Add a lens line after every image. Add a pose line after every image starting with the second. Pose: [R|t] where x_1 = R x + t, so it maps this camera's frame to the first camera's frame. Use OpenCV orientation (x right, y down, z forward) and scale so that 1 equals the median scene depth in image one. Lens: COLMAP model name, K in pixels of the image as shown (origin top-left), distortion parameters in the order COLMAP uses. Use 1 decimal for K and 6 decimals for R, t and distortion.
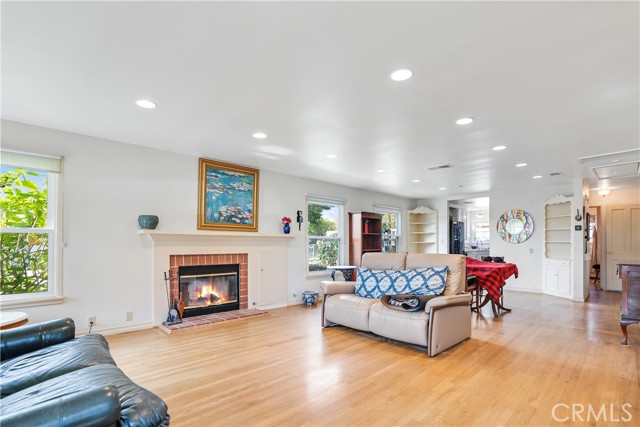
lens RADIAL K [[310.3, 0, 333.2], [0, 310.3, 244.1], [0, 0, 1]] dist [-0.022787, 0.005194]
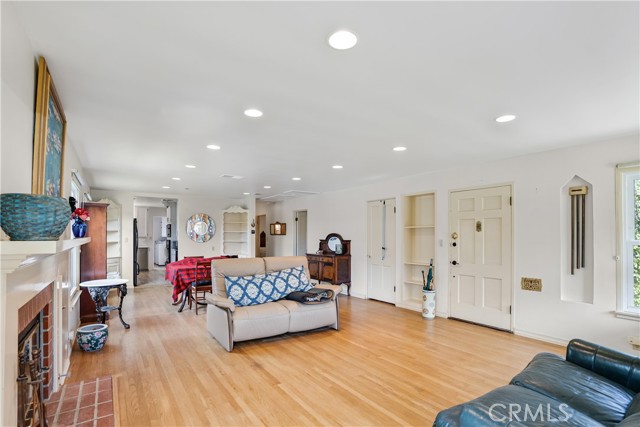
lens RADIAL K [[310.3, 0, 308.4], [0, 310.3, 238.1], [0, 0, 1]] dist [-0.022787, 0.005194]
pose [[0.189154, -0.003595, 0.981941, -0.839832], [-0.005229, 0.999975, 0.004668, -0.046141], [-0.981933, -0.006018, 0.189131, 0.661401]]
